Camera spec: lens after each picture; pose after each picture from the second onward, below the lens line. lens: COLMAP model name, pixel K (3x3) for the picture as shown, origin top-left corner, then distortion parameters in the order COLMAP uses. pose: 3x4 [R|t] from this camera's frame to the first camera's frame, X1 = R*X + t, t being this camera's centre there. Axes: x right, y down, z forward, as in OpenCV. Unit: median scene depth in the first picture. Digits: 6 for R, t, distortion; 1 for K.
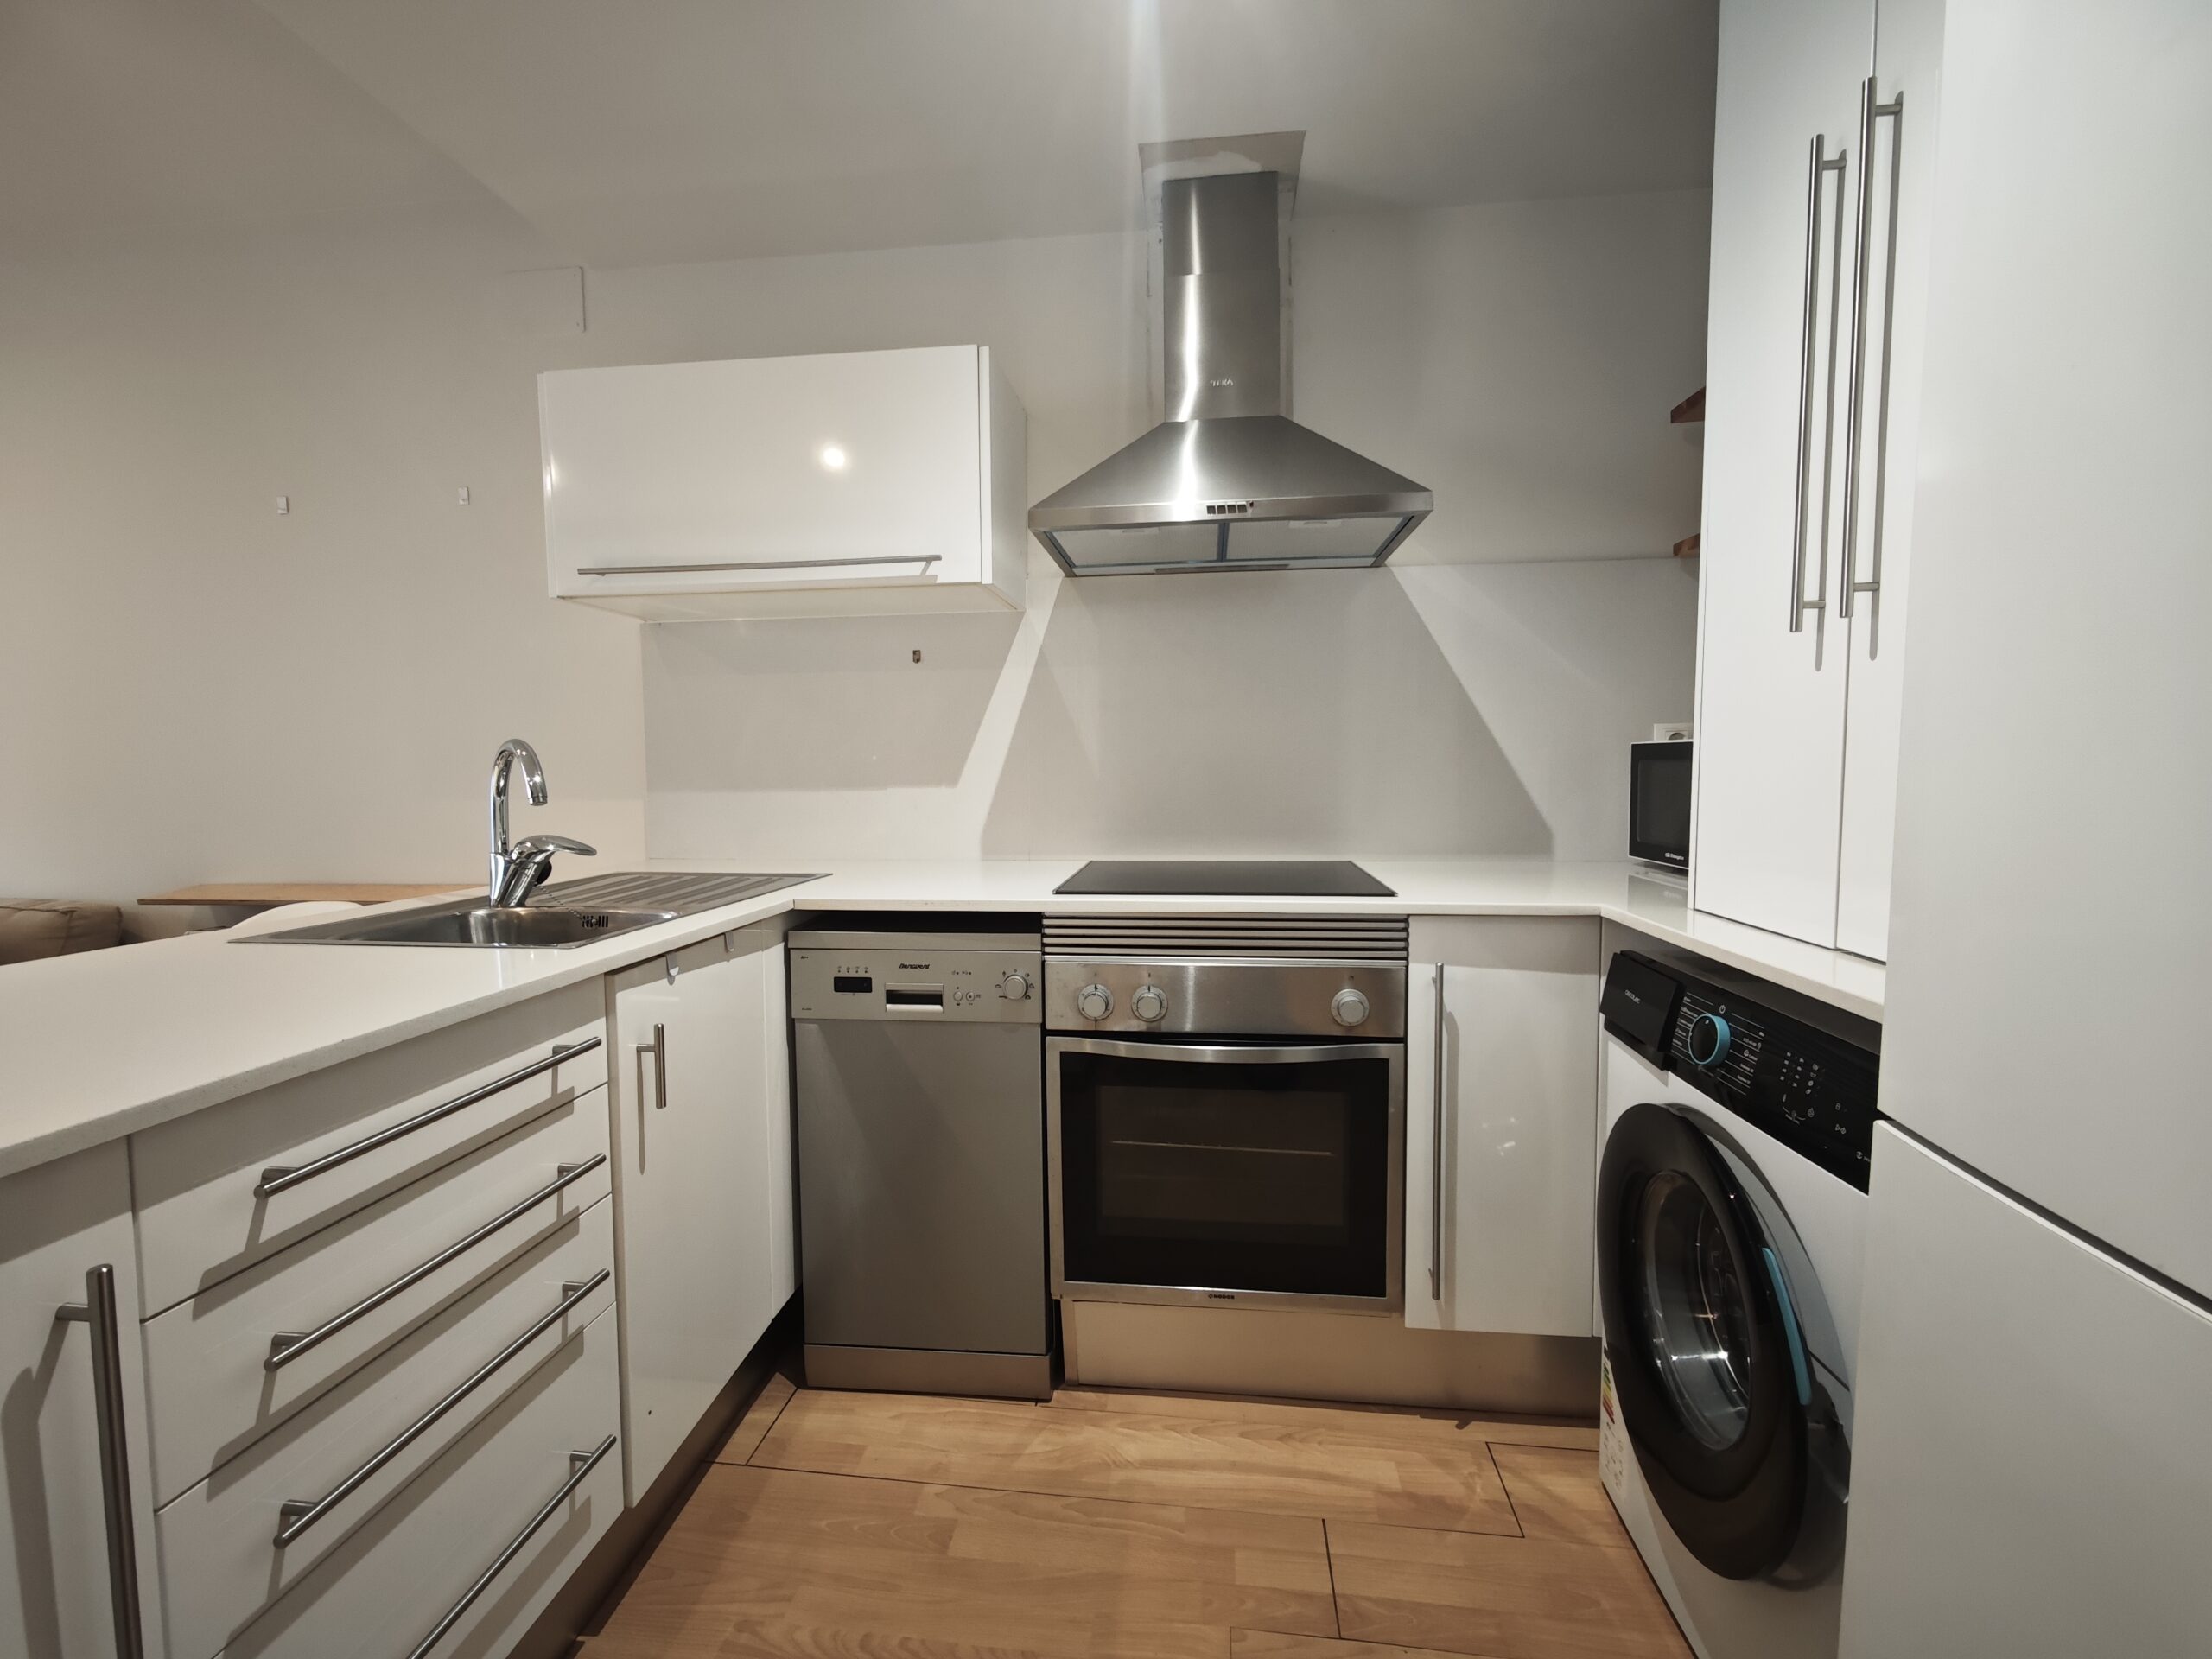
lens RADIAL K [[914.9, 0, 1094.6], [0, 914.9, 827.8], [0, 0, 1]] dist [-0.016894, 0.008123]
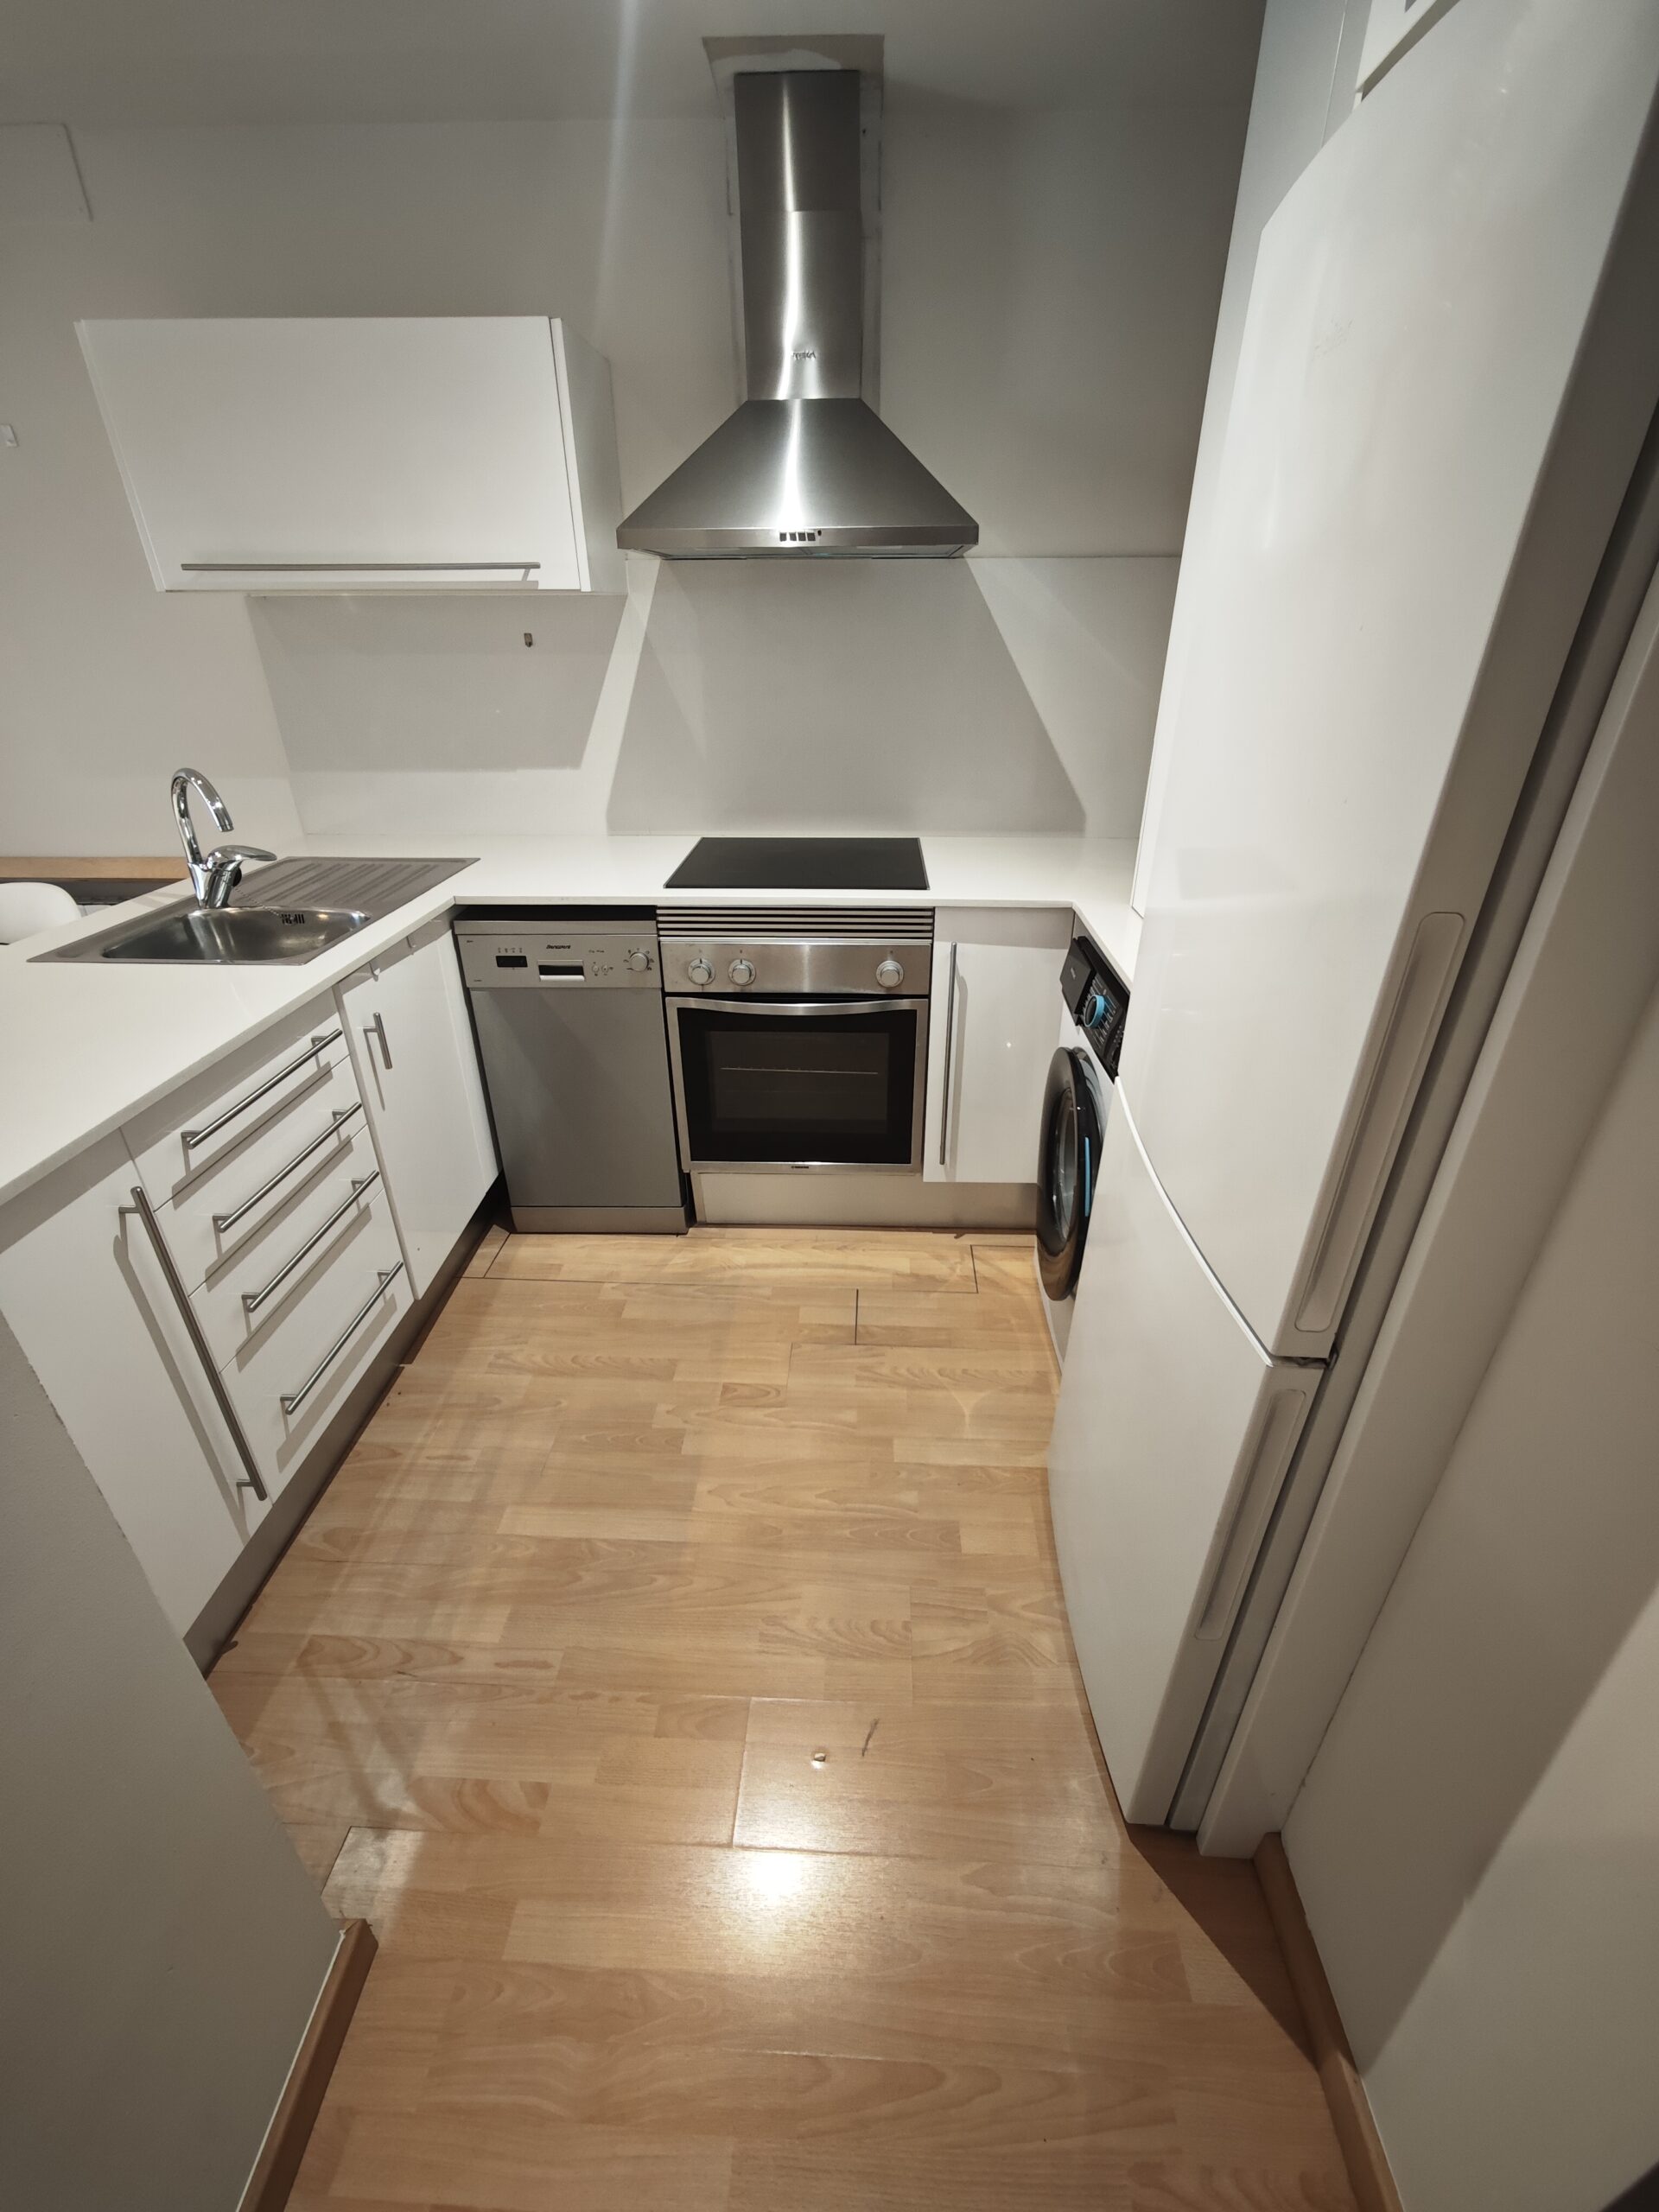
lens RADIAL K [[910.2, 0, 829.5], [0, 910.2, 1106.0], [0, 0, 1]] dist [-0.004878, 0.003360]
pose [[0.996709, -0.031654, 0.074634, 0.087309], [-0.001379, 0.913866, 0.406013, -0.178965], [-0.081057, -0.404779, 0.910815, -0.312954]]
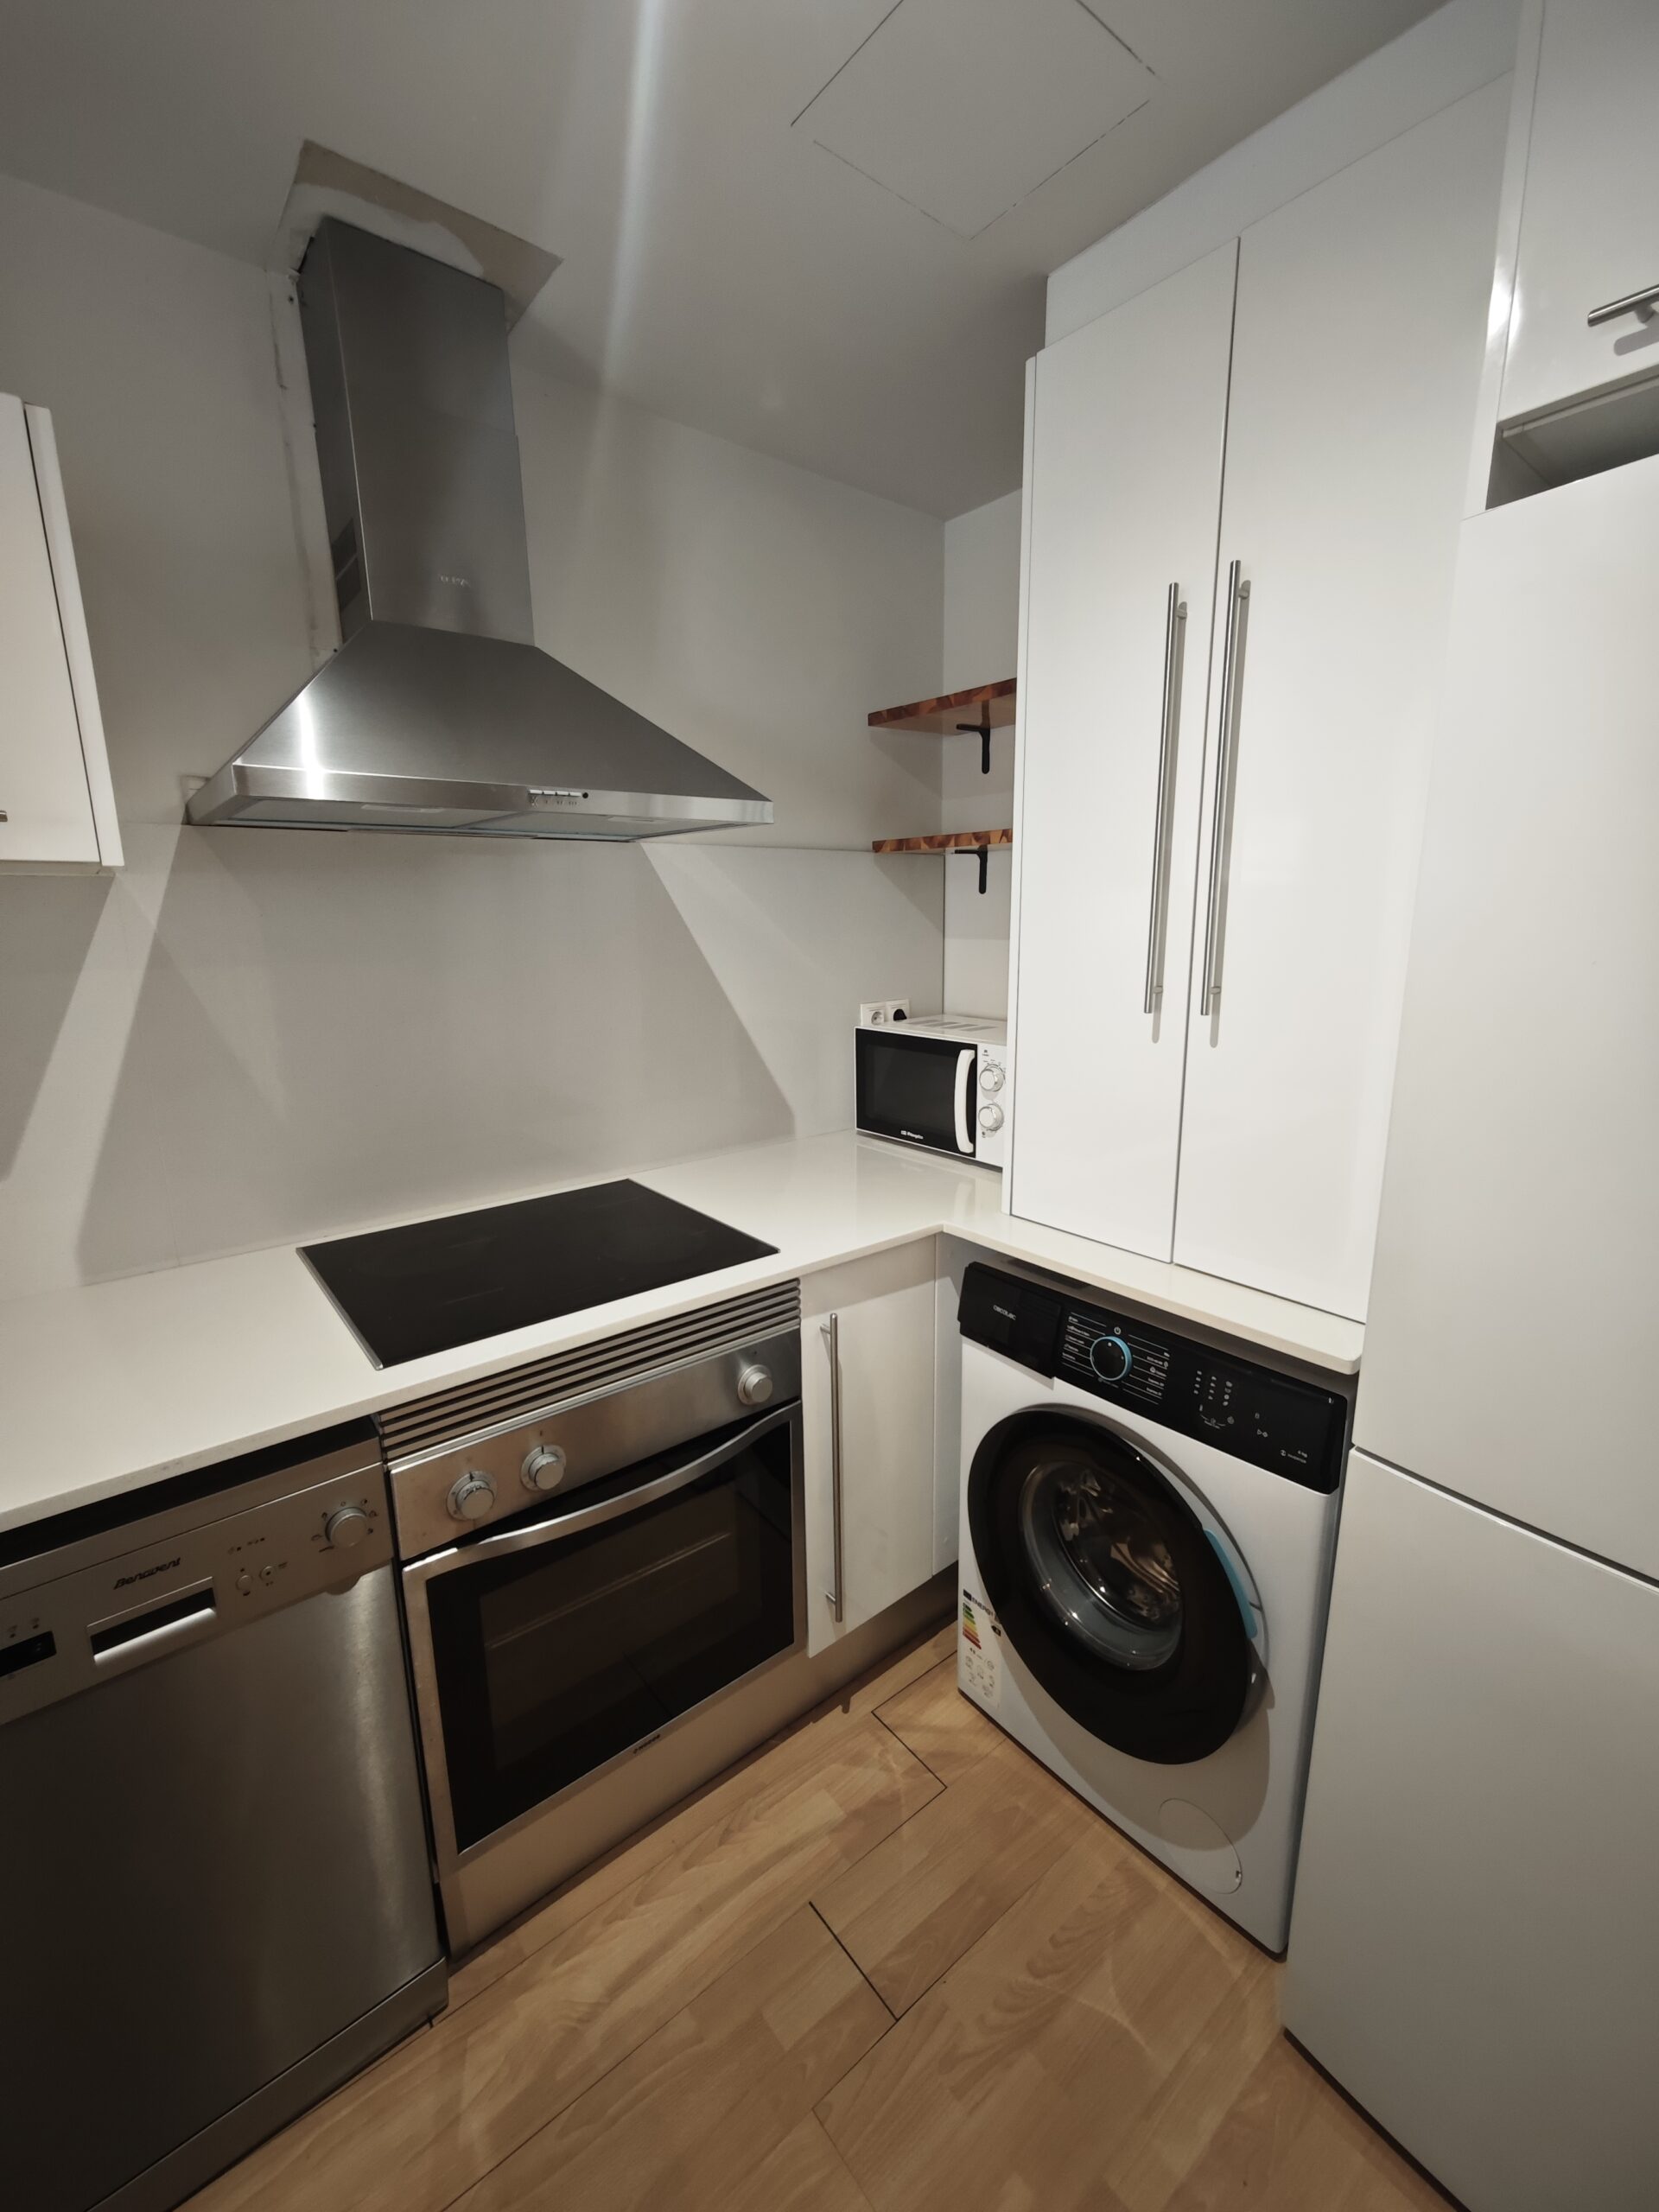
lens RADIAL K [[922.7, 0, 829.5], [0, 922.7, 1102.7], [0, 0, 1]] dist [-0.003996, 0.002935]
pose [[0.693749, -0.146983, 0.705059, -0.290614], [0.056226, 0.987019, 0.150440, -0.226038], [-0.718018, -0.064725, 0.693008, 0.332387]]
